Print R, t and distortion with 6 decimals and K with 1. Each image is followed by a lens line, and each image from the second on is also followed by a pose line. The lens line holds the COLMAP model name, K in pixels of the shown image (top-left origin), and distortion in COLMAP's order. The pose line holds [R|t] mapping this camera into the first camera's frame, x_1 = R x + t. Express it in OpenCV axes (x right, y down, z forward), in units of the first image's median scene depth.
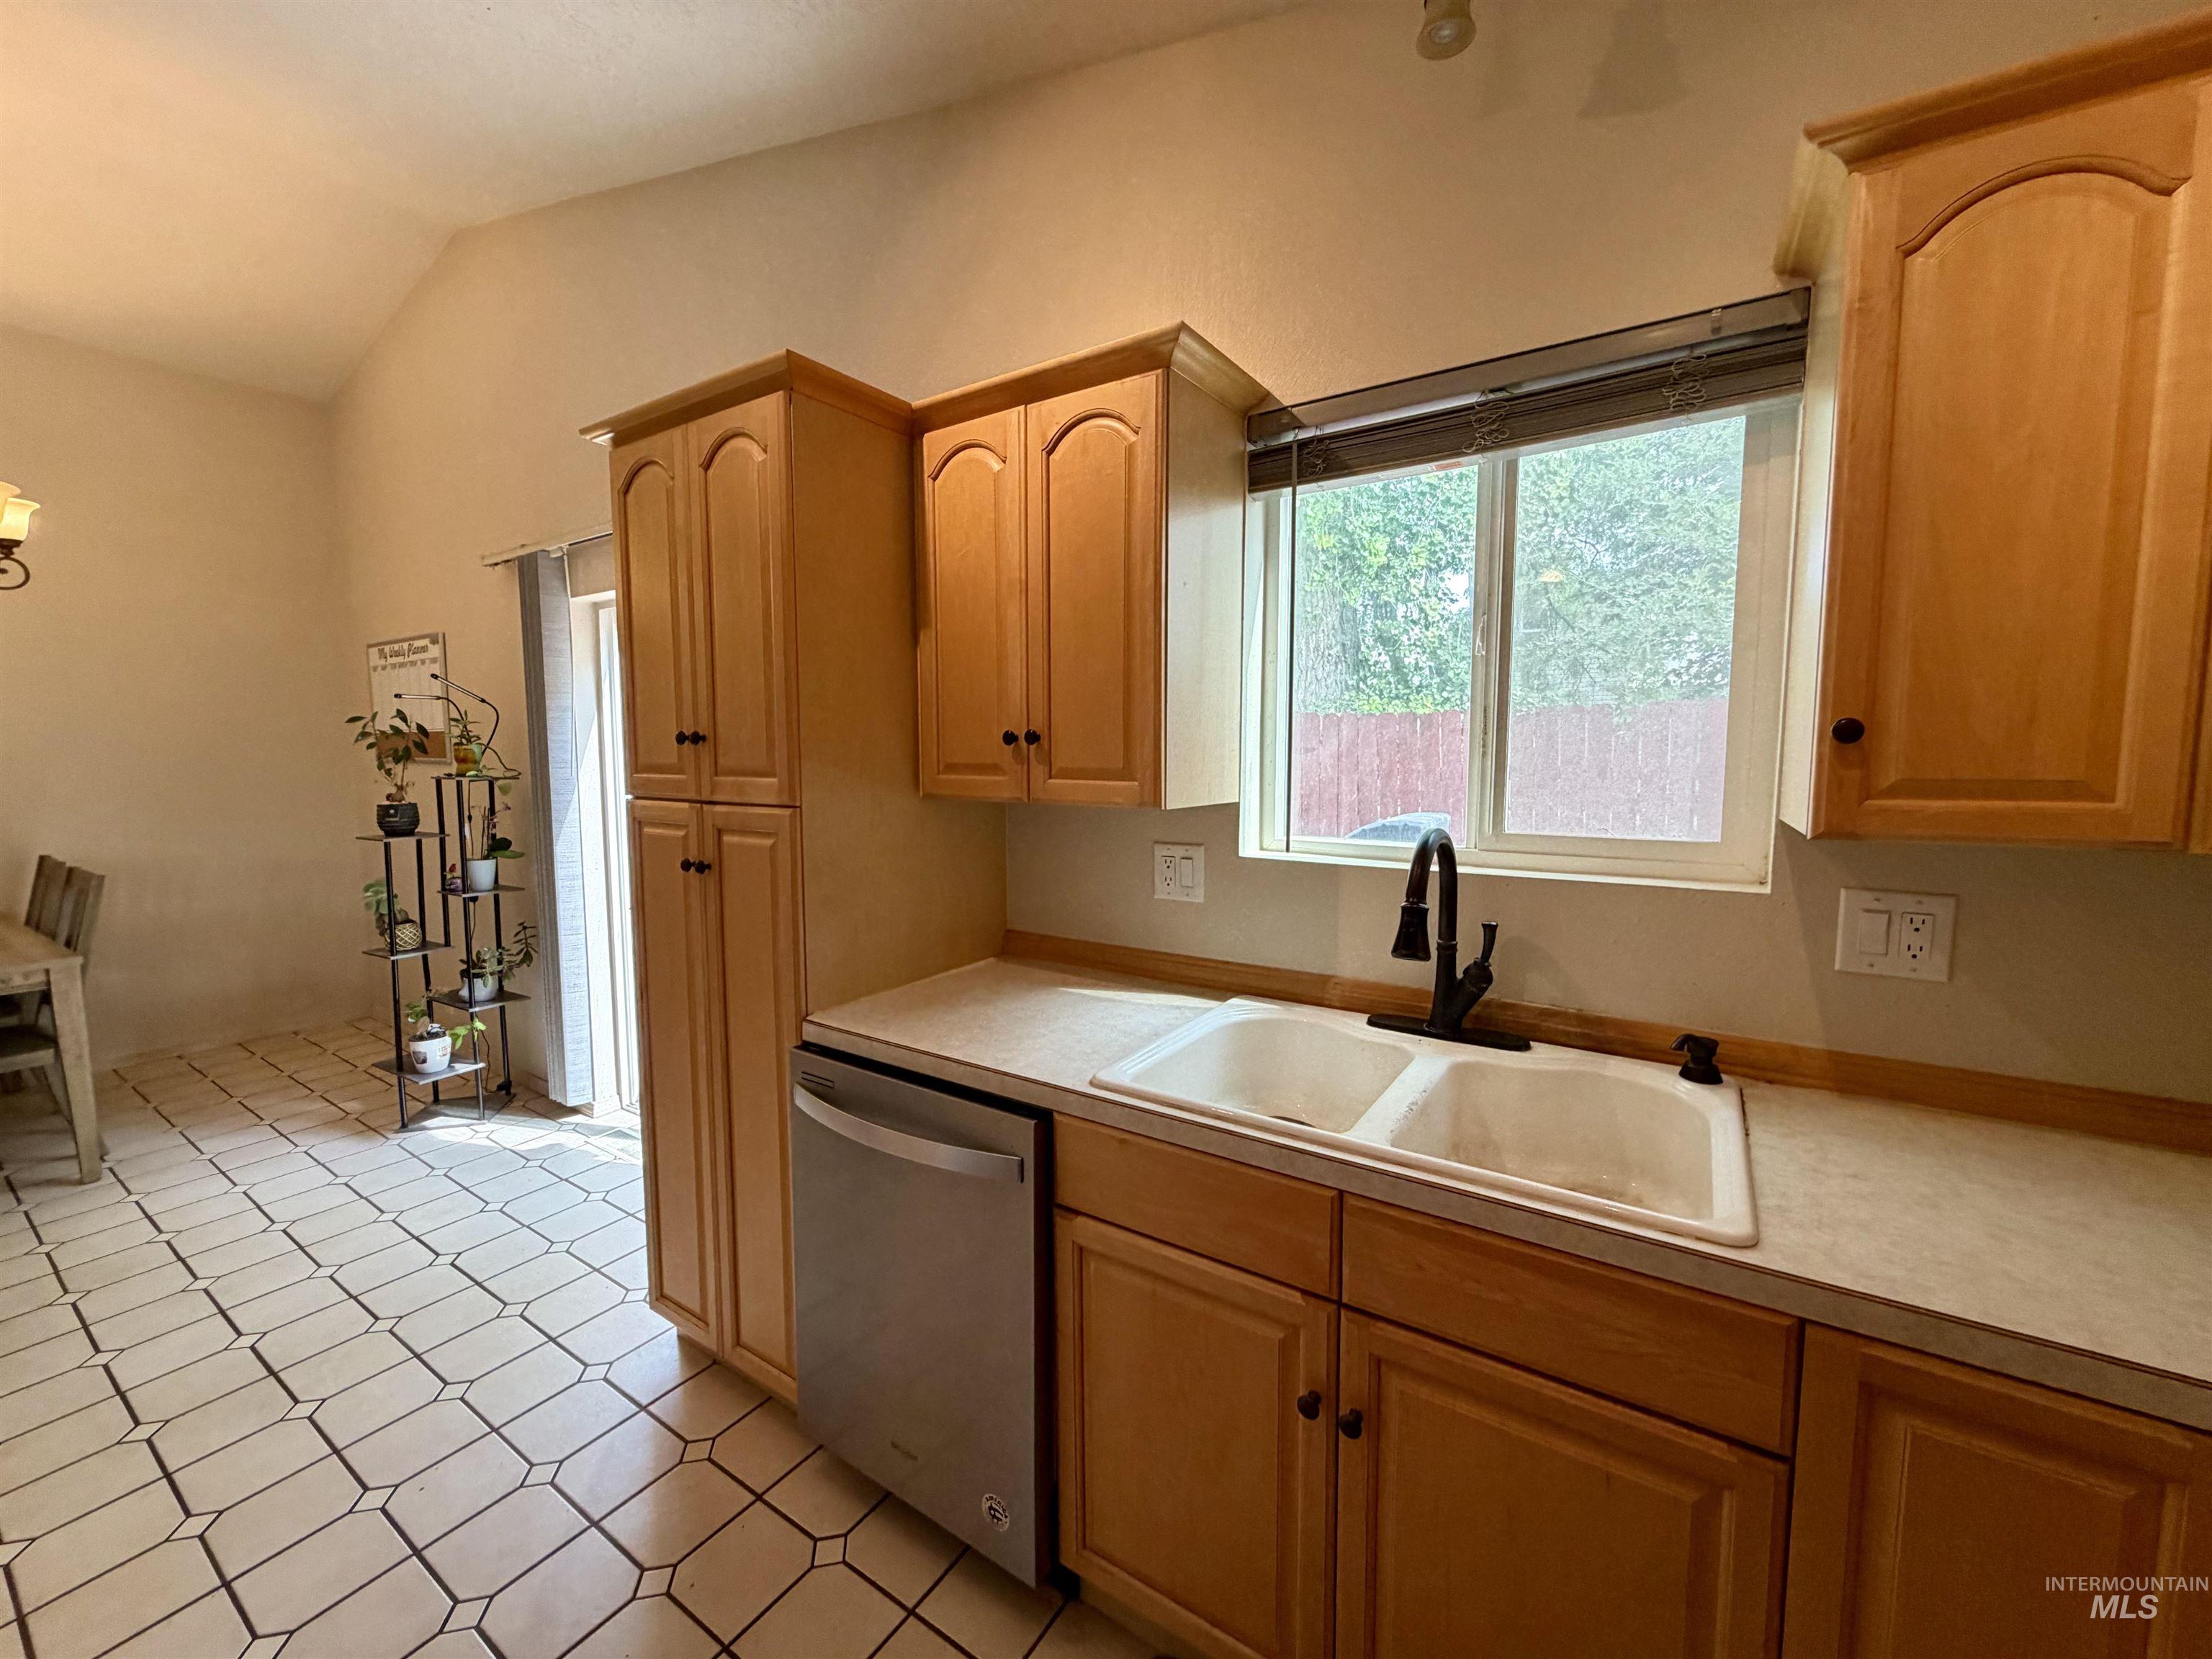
lens RADIAL K [[874.7, 0, 1095.7], [0, 874.7, 820.6], [0, 0, 1]] dist [0.002635, -0.000877]
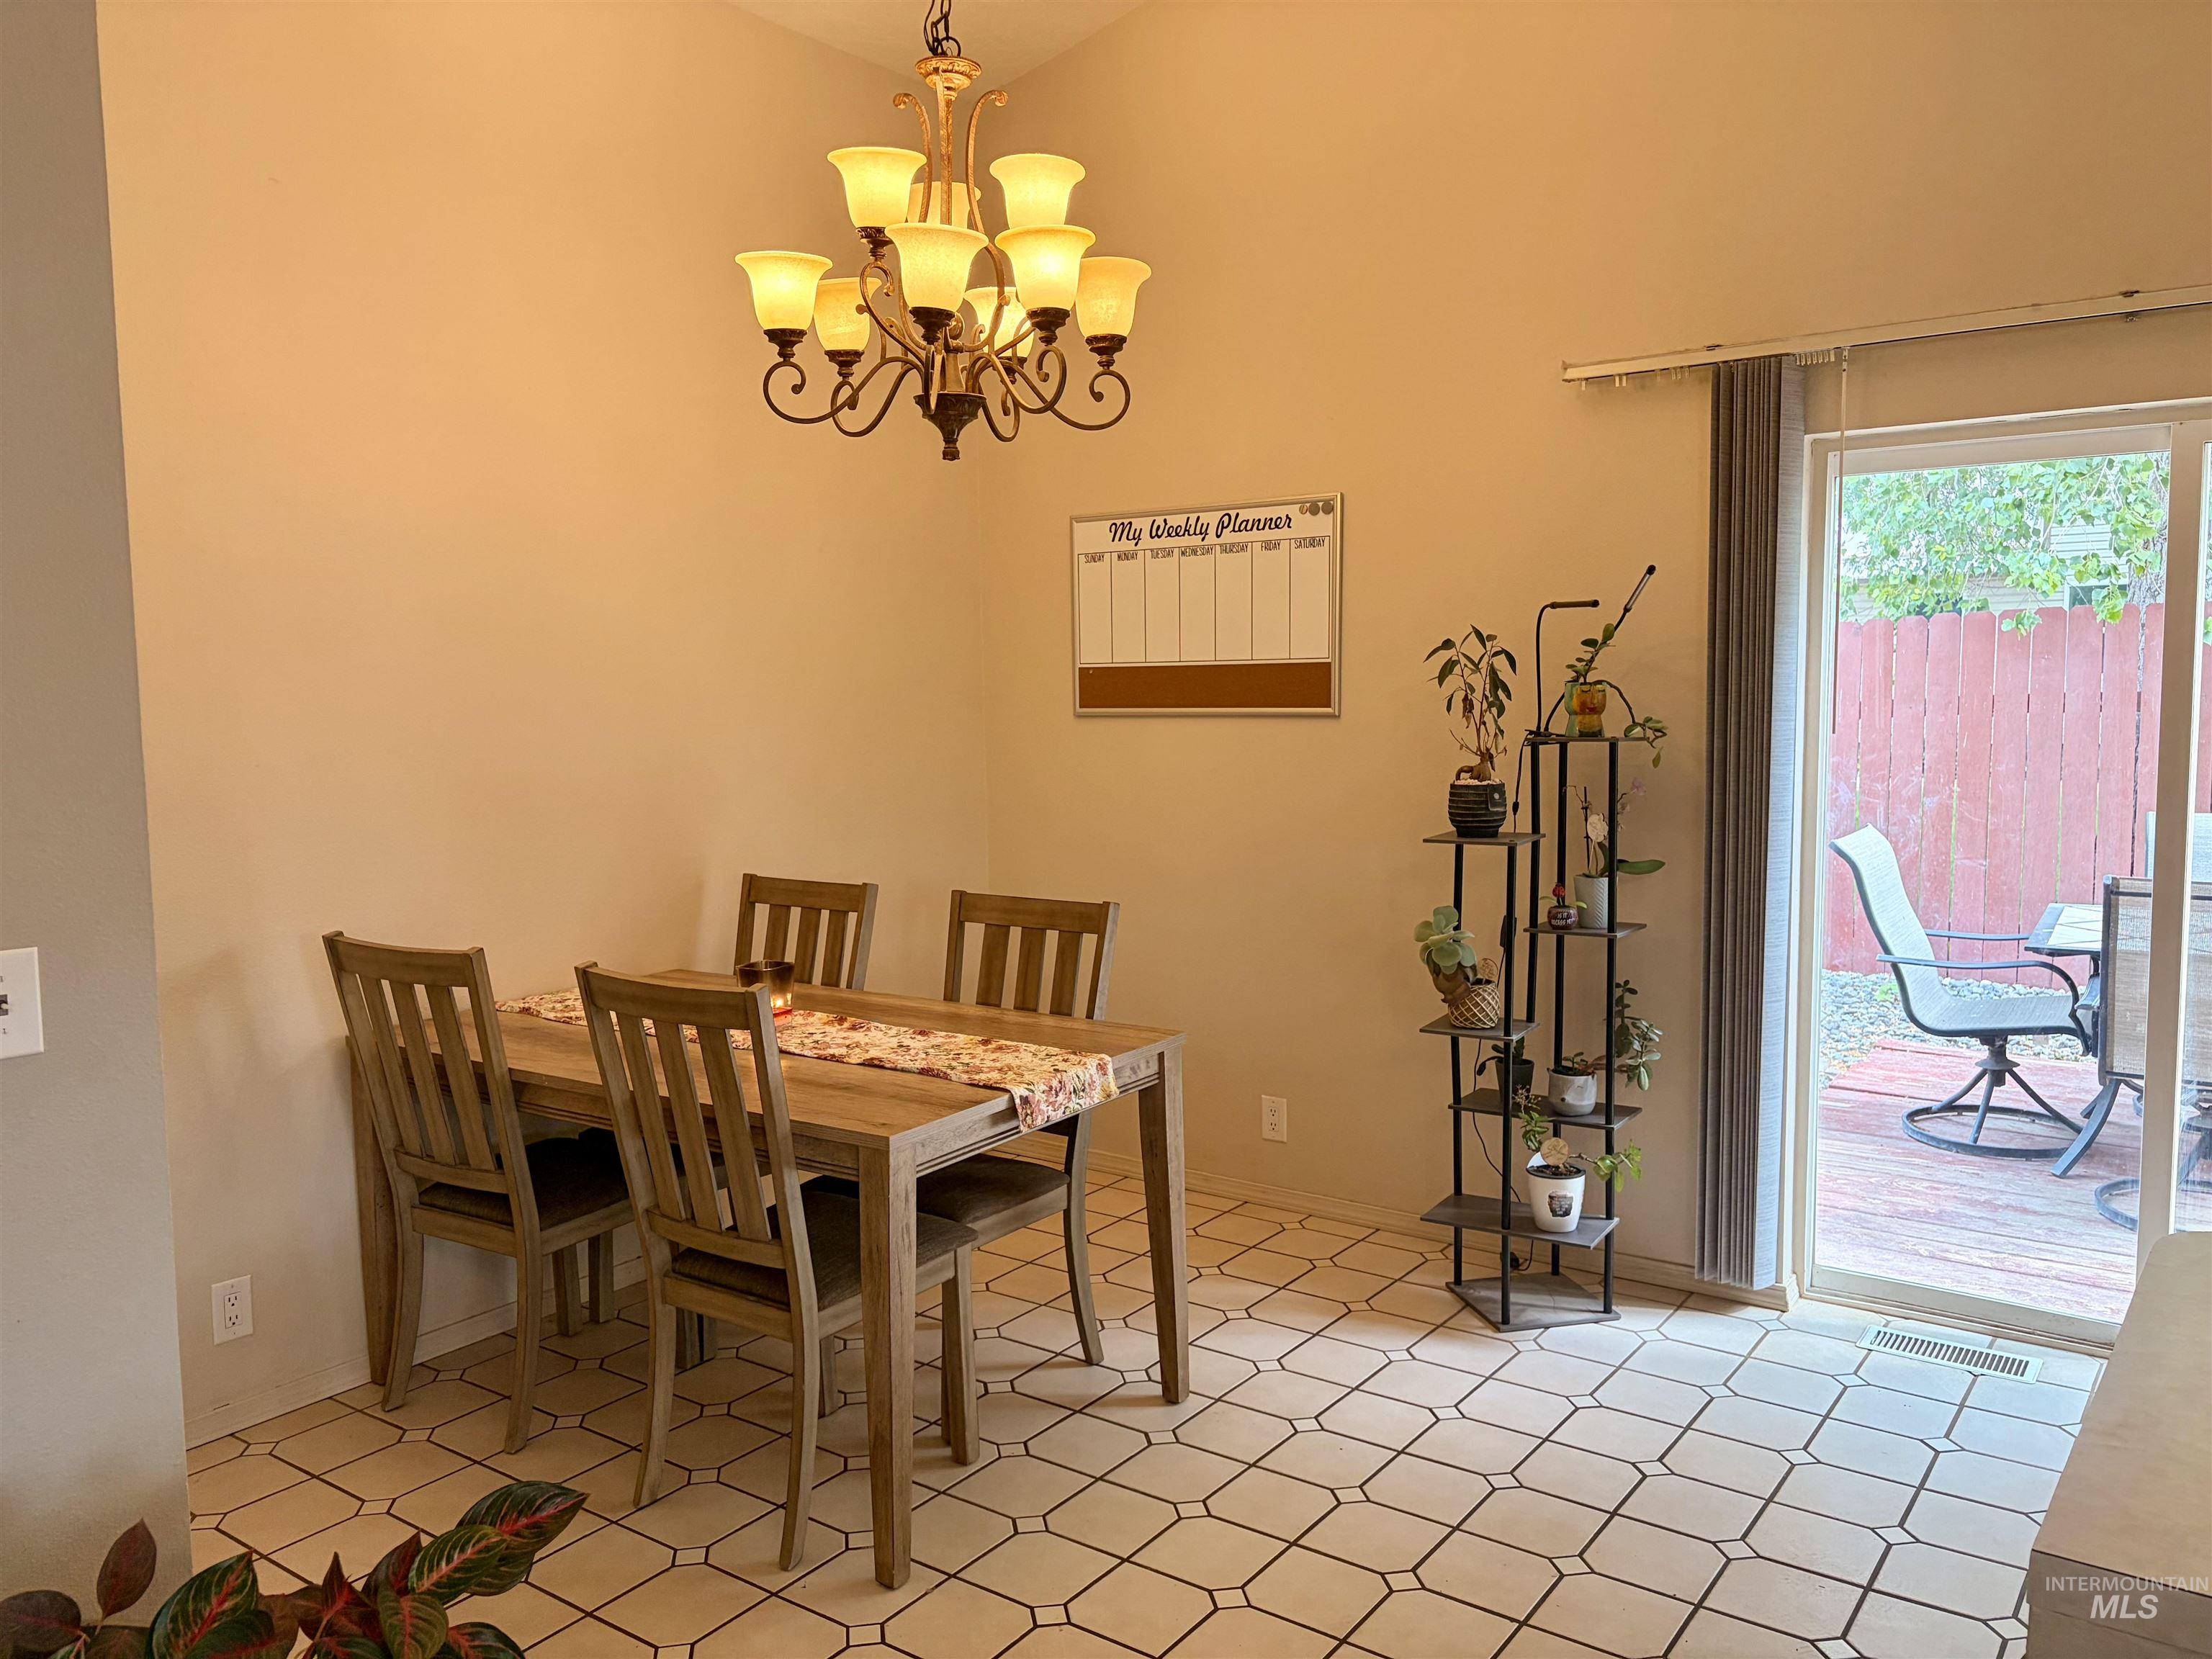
lens RADIAL K [[1671.7, 0, 1105.9], [0, 1671.7, 796.7], [0, 0, 1]] dist [0.035864, -0.028969]
pose [[0.998509, -0.005438, -0.054322, -0.978465], [0.004979, 0.999951, -0.008576, -0.002368], [0.054366, 0.008293, 0.998487, -0.162662]]
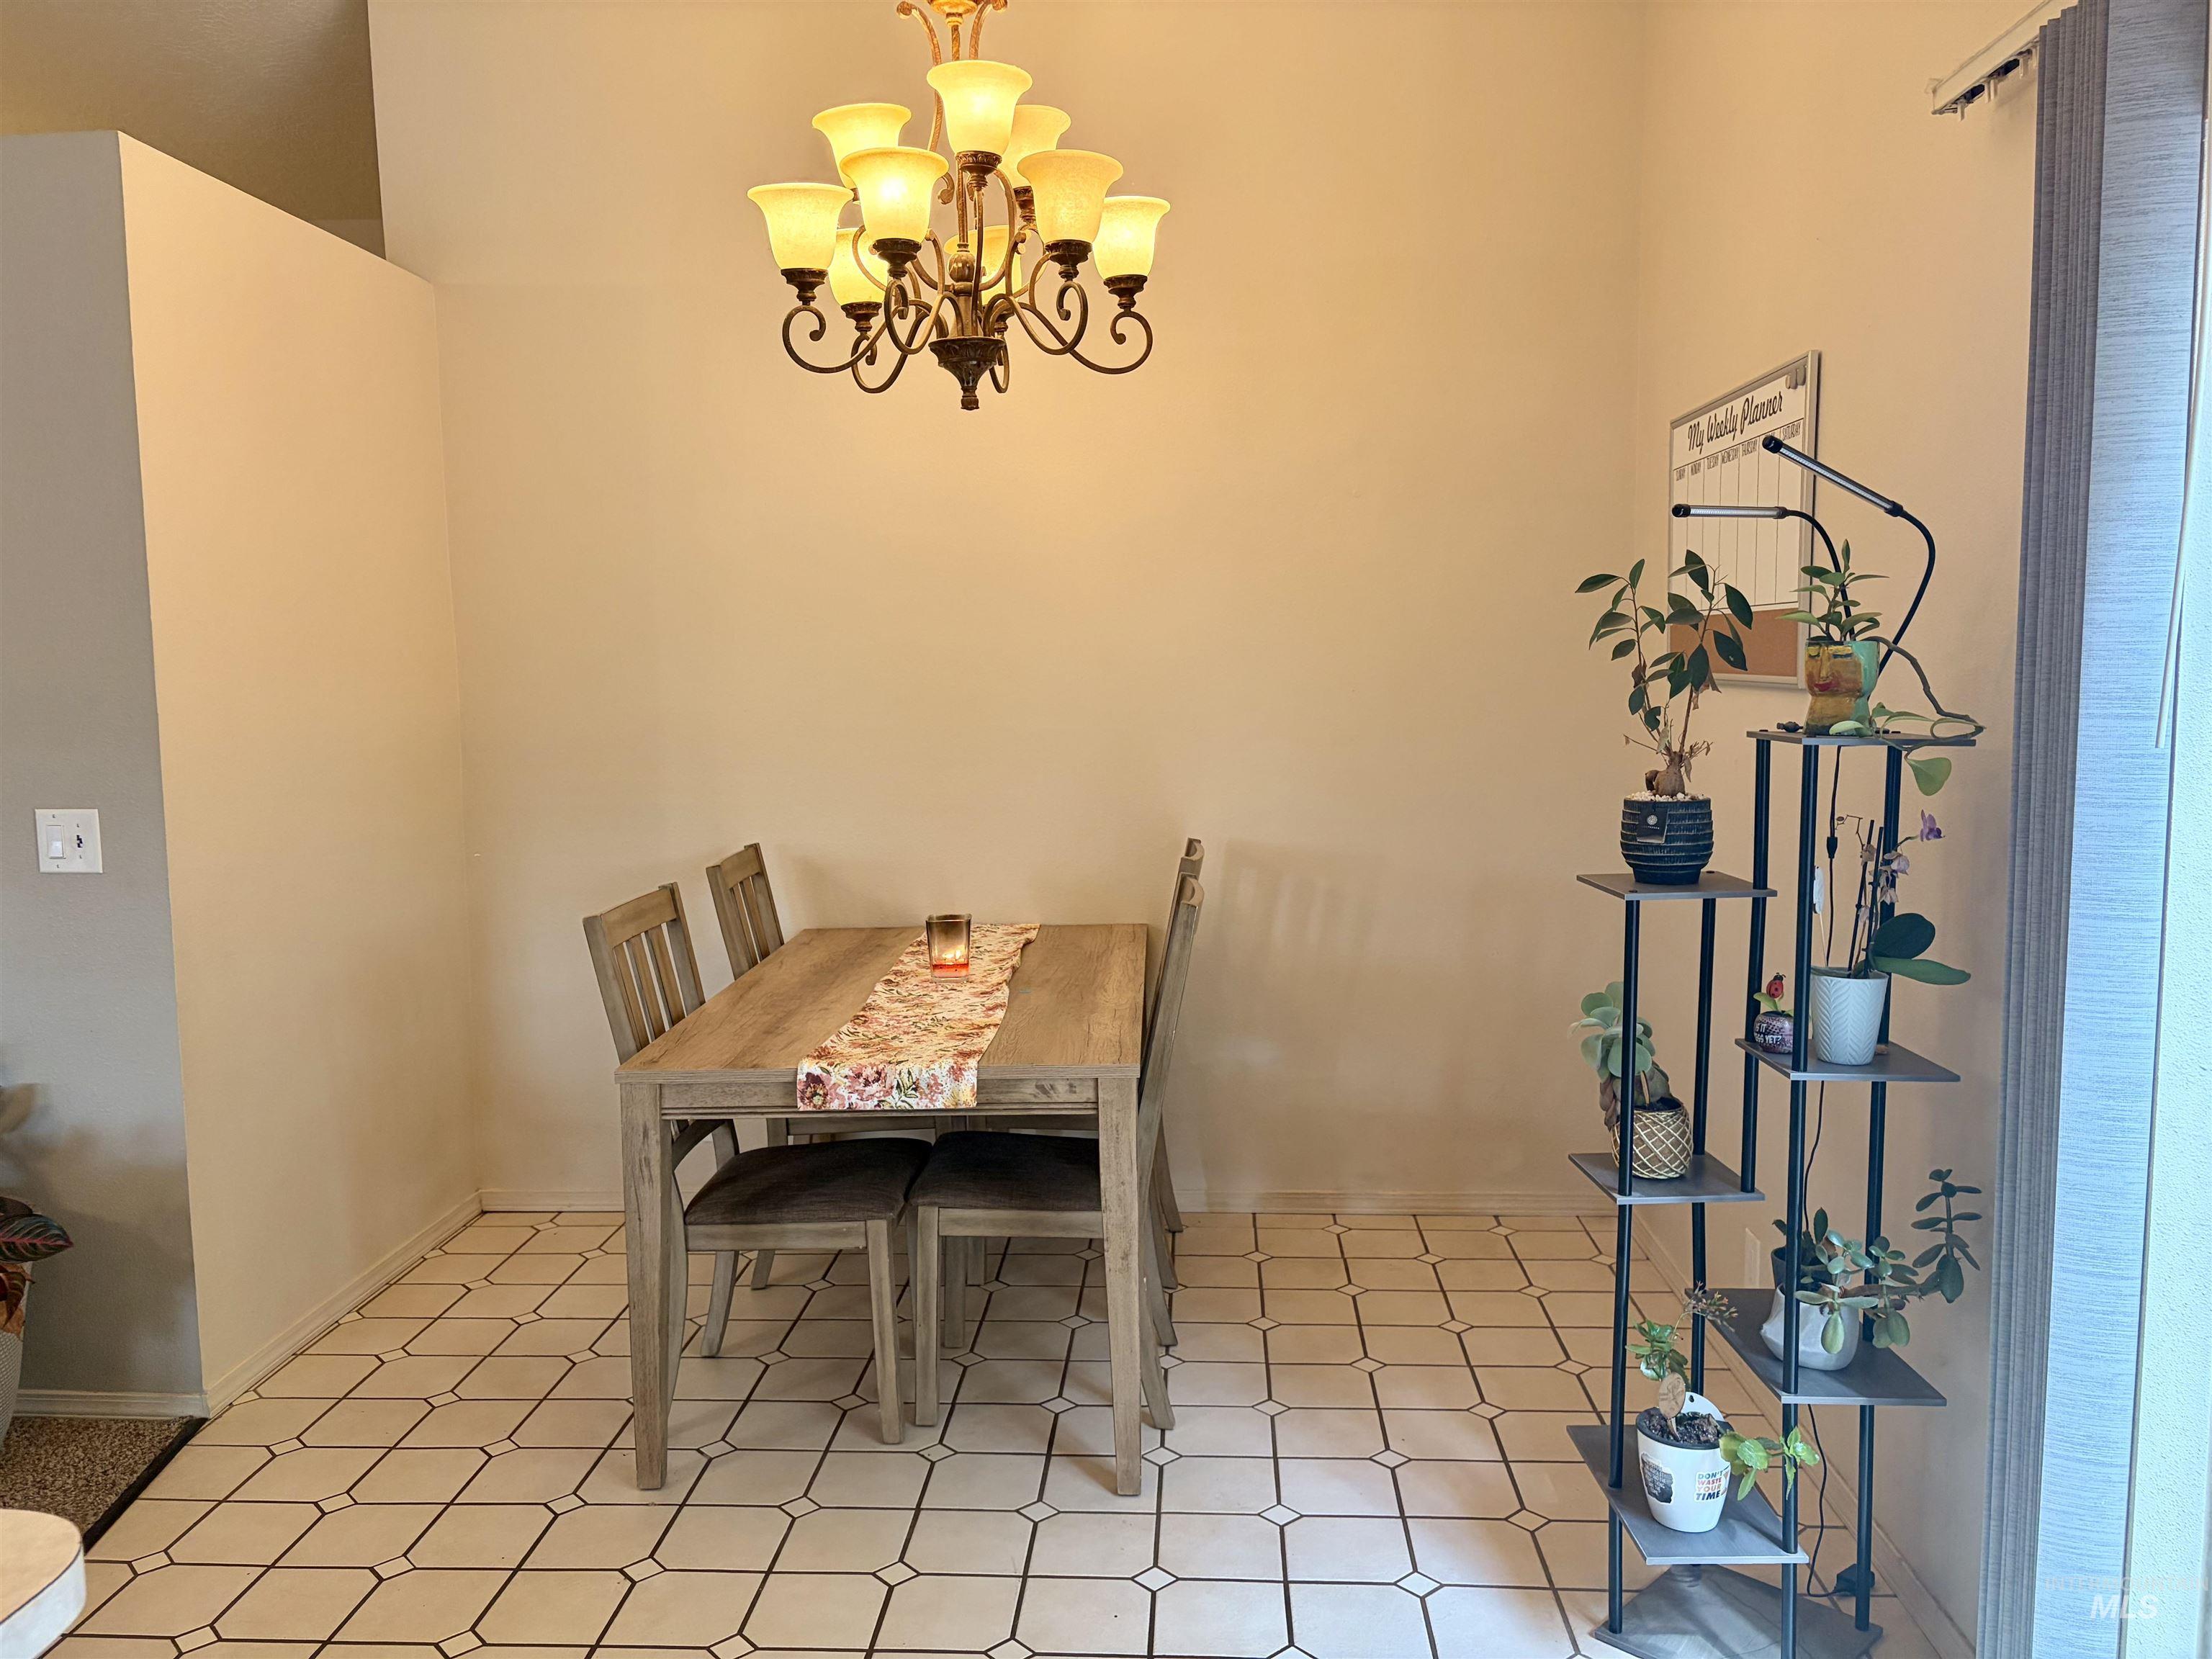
lens RADIAL K [[1671.7, 0, 1093.3], [0, 1671.7, 835.6], [0, 0, 1]] dist [0.035864, -0.028969]
pose [[0.499472, 0.085981, -0.862053, -0.283229], [-0.059253, 0.996123, 0.065021, -0.035809], [0.864302, 0.018603, 0.502630, 0.407919]]
